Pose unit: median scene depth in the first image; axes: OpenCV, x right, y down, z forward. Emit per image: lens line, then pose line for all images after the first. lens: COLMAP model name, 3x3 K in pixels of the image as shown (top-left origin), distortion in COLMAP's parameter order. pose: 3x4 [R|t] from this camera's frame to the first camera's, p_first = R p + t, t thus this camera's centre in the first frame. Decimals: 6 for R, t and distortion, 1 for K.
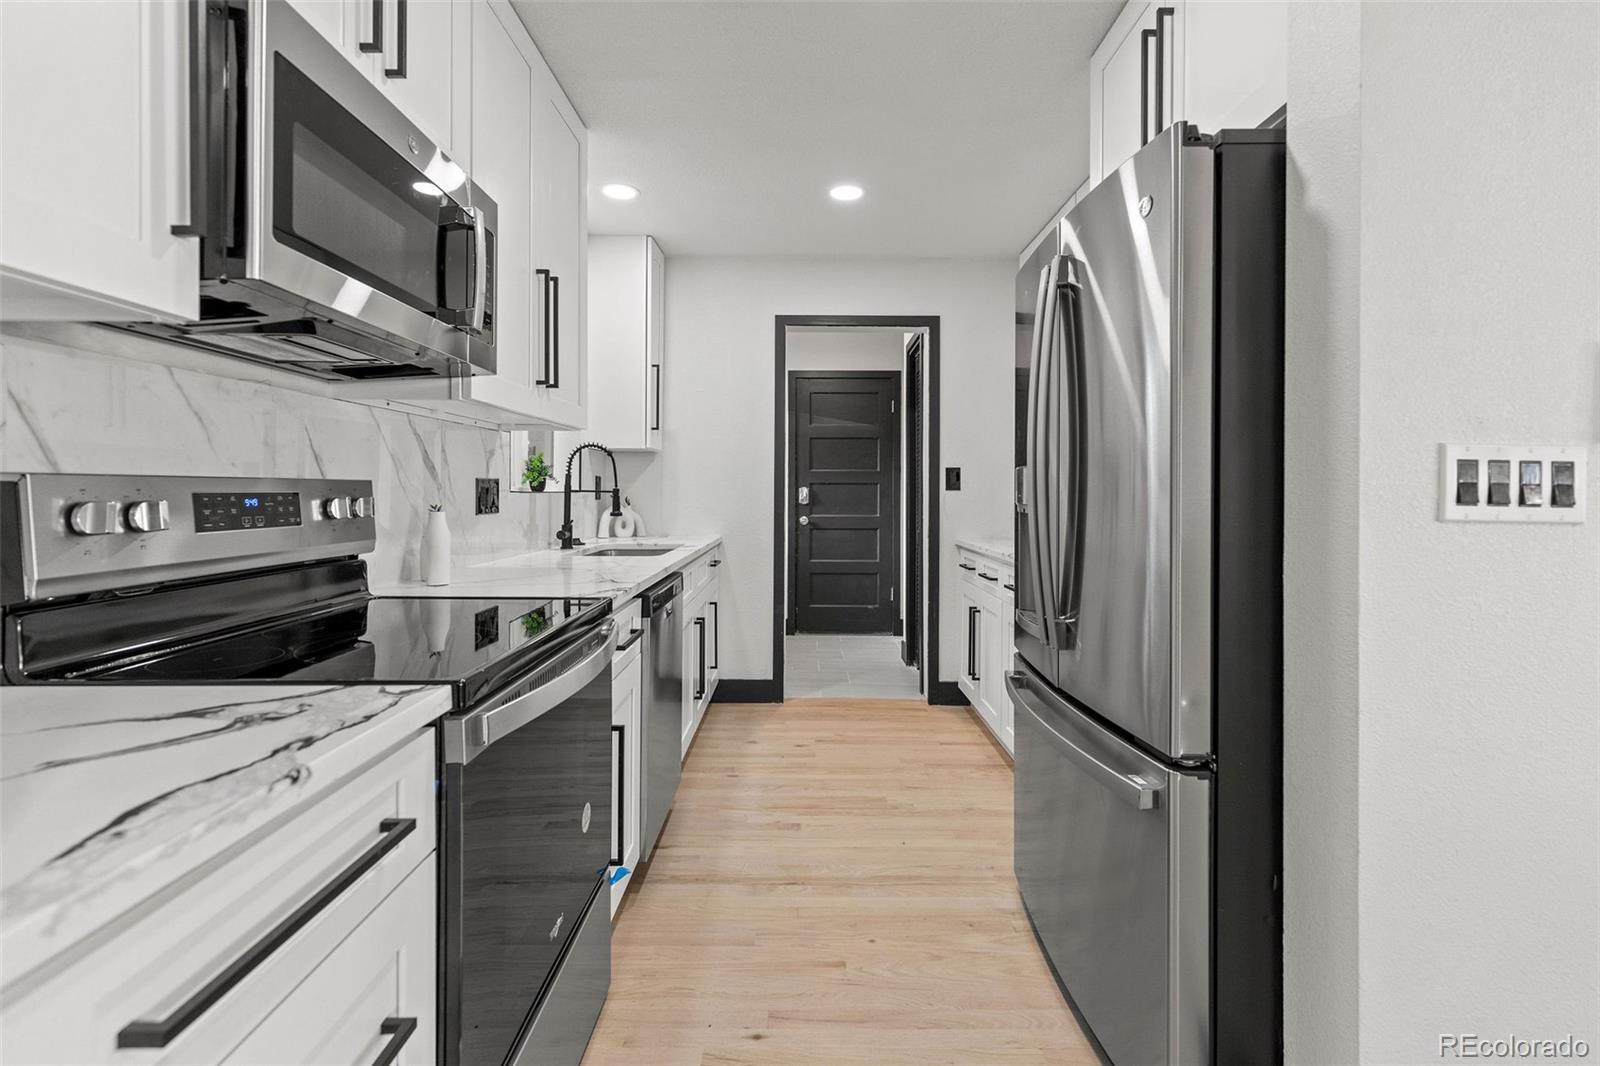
lens RADIAL K [[728.1, 0, 799.7], [0, 728.1, 491.9], [0, 0, 1]] dist [0.007467, -0.000582]
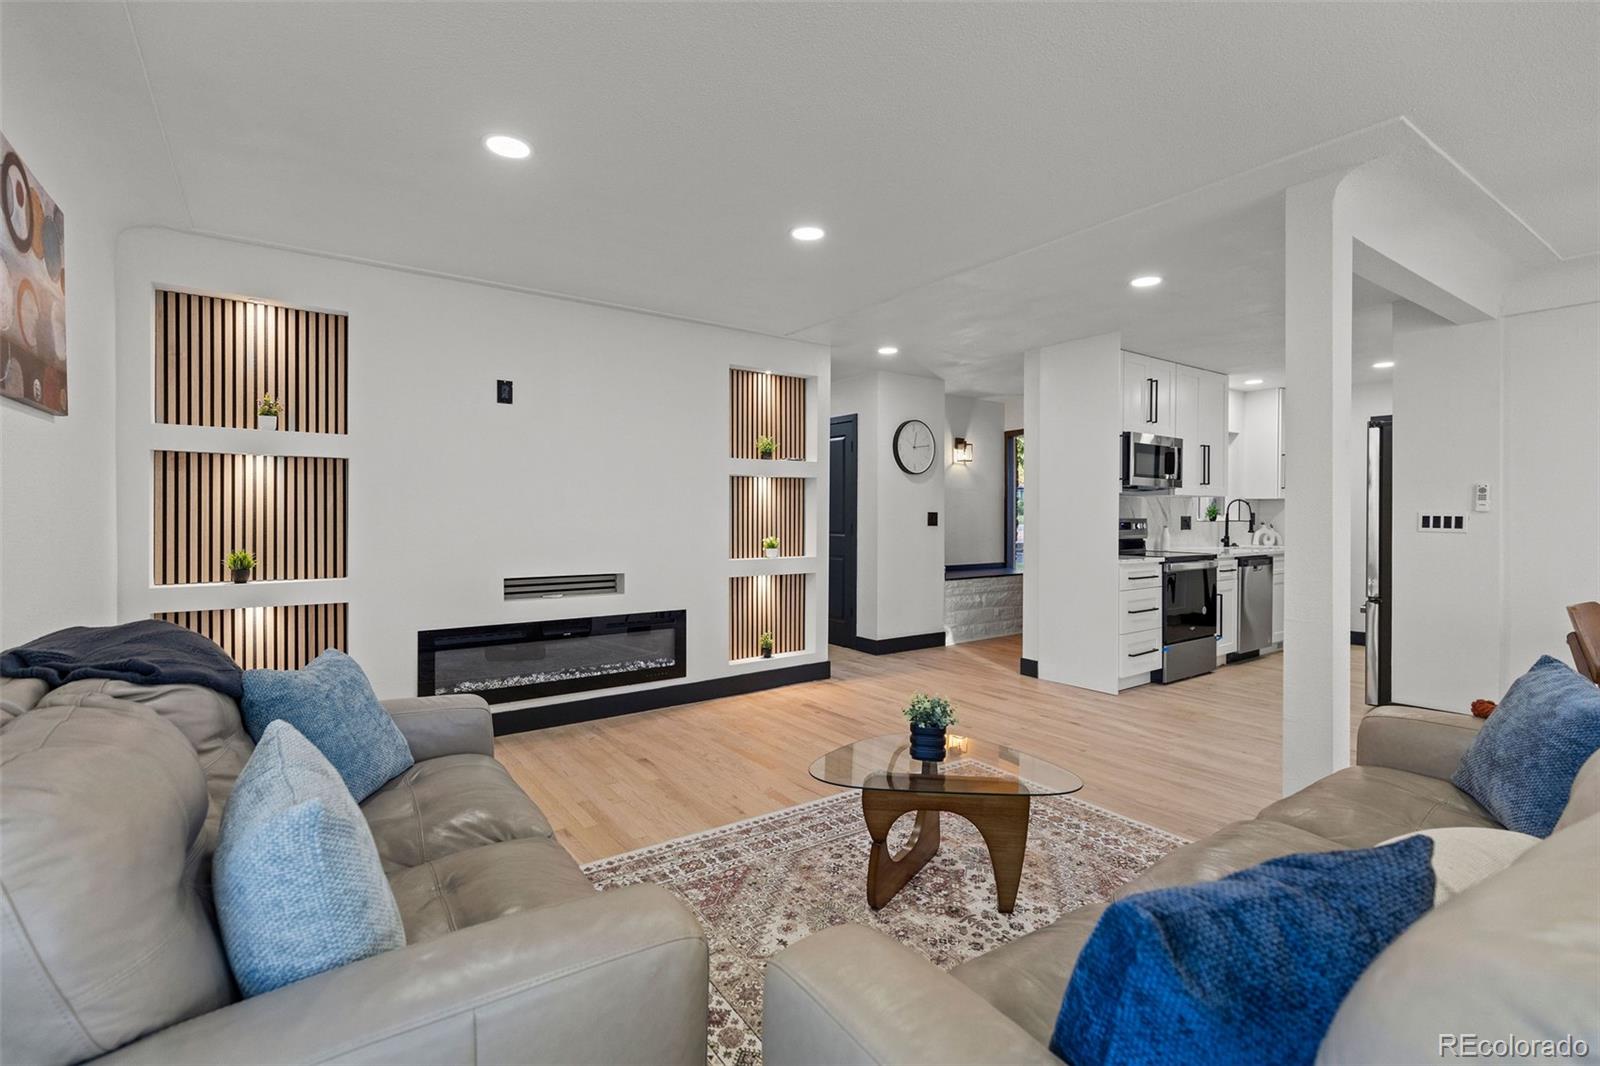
lens RADIAL K [[728.1, 0, 803.7], [0, 728.1, 519.0], [0, 0, 1]] dist [0.007467, -0.000582]
pose [[0.591667, 0.002808, -0.806177, 1.055877], [-0.001265, 0.999996, 0.002555, -0.015957], [0.806181, -0.000492, 0.591669, -2.007906]]
